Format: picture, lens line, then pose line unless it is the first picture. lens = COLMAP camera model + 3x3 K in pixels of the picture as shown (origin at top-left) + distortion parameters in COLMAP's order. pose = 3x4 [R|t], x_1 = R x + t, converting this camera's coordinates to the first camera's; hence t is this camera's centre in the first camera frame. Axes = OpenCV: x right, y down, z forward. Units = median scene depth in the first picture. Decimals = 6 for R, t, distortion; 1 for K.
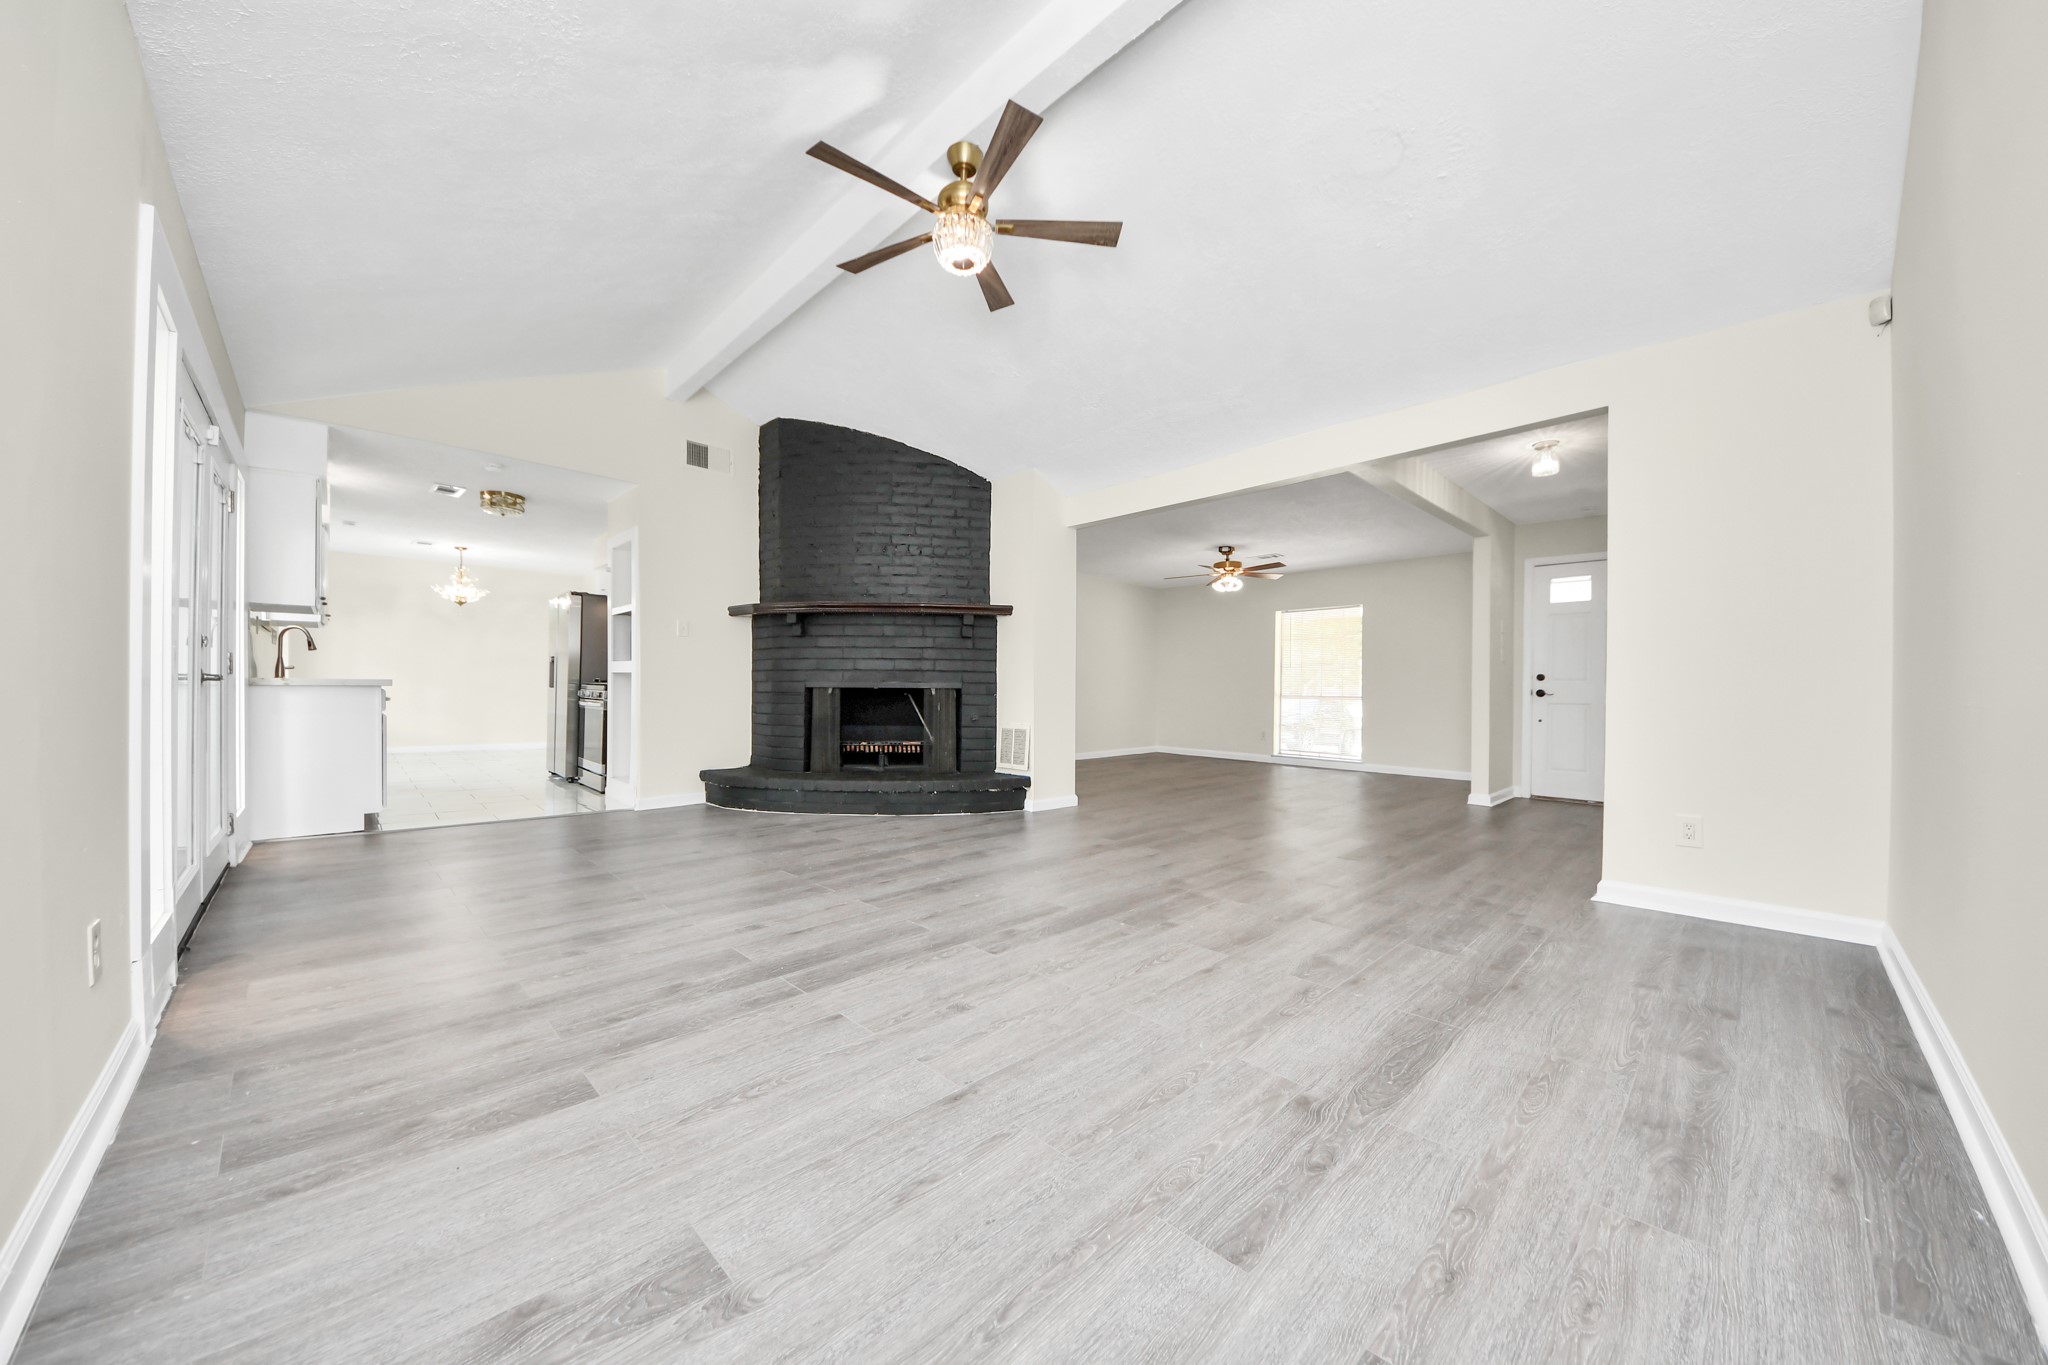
lens RADIAL K [[704.2, 0, 987.4], [0, 704.2, 682.9], [0, 0, 1]] dist [0.000760, -0.013945]
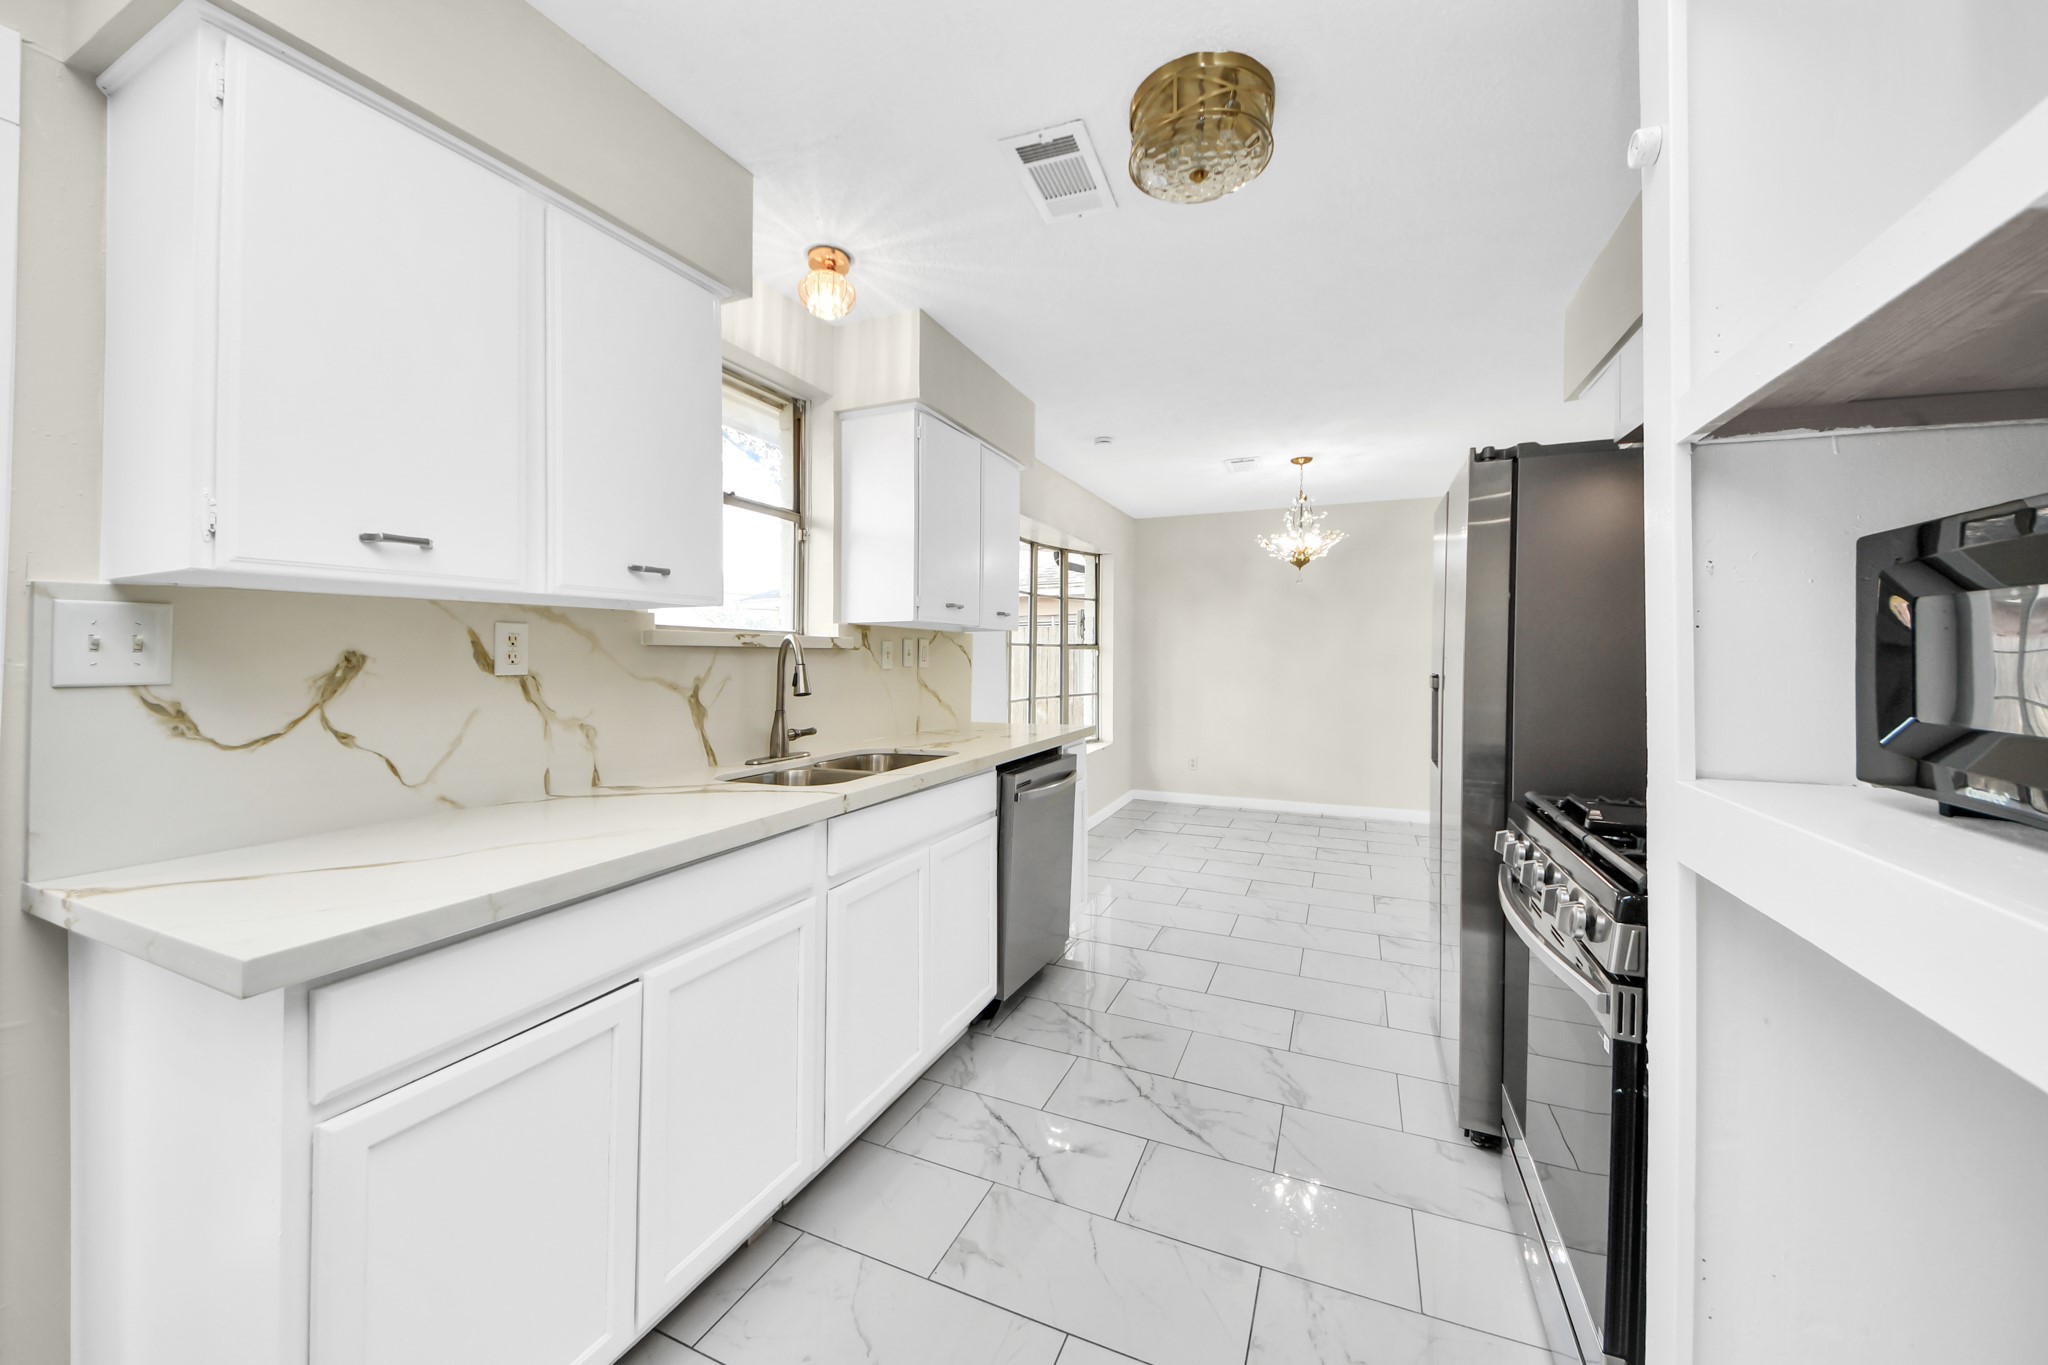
lens RADIAL K [[749.4, 0, 1043.9], [0, 749.4, 650.3], [0, 0, 1]] dist [0.009383, -0.000297]
pose [[0.411904, -0.014759, -0.911108, -0.317516], [-0.000862, 0.999862, -0.016586, -0.038563], [0.911227, 0.007617, 0.411834, 0.597496]]
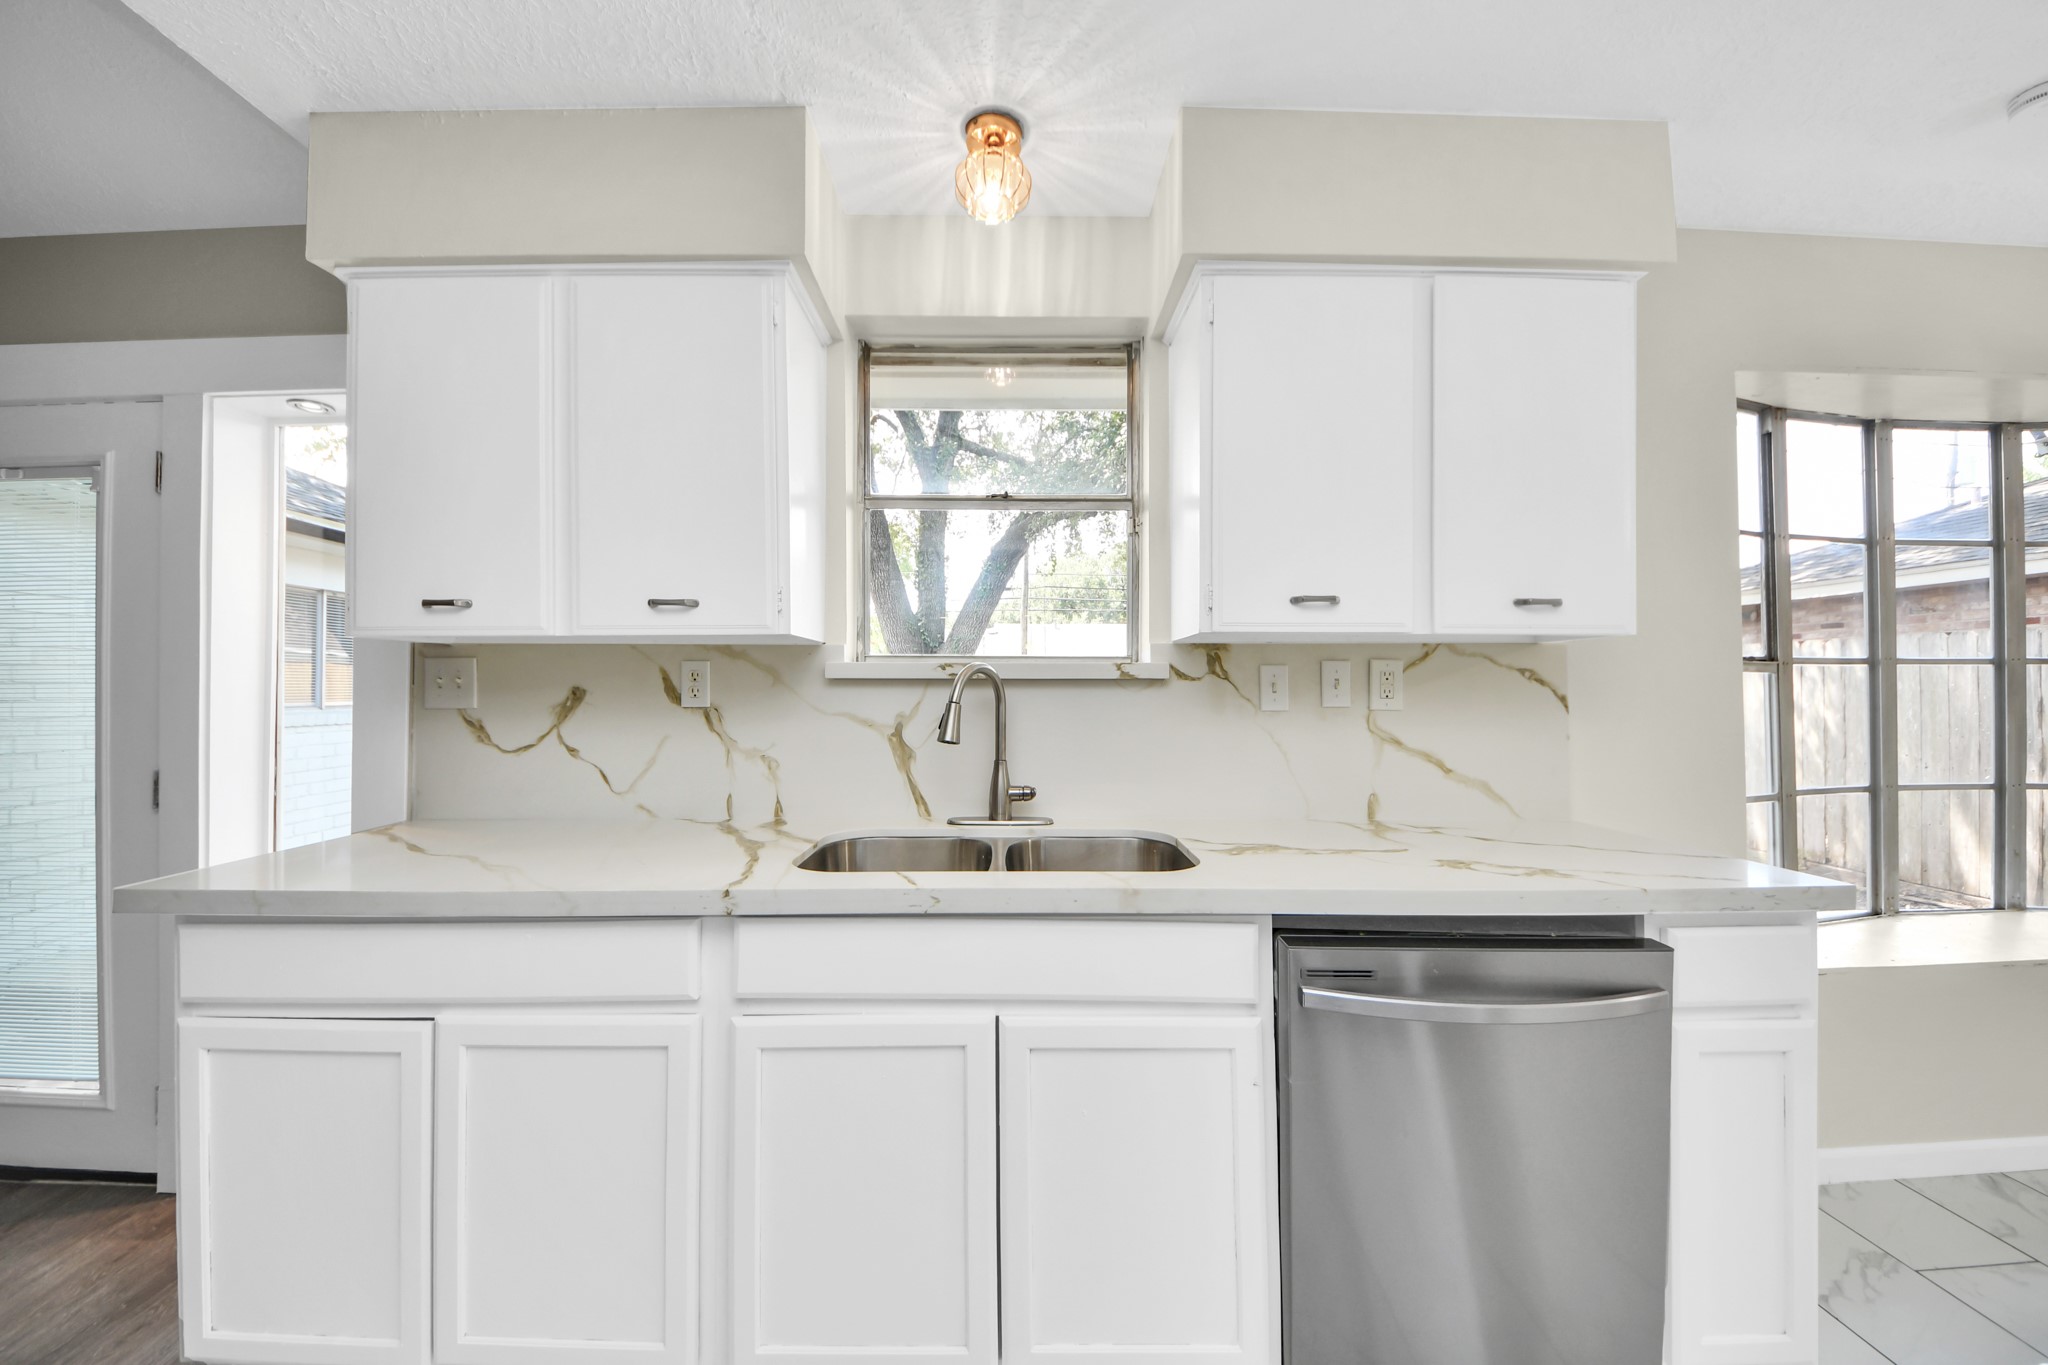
lens RADIAL K [[728.3, 0, 1015.0], [0, 728.3, 675.2], [0, 0, 1]] dist [0.008155, -0.016708]
pose [[-0.649324, -0.024842, -0.760106, -0.465279], [-0.006773, 0.999616, -0.026884, -0.039560], [0.760481, -0.012308, -0.649243, 0.780474]]
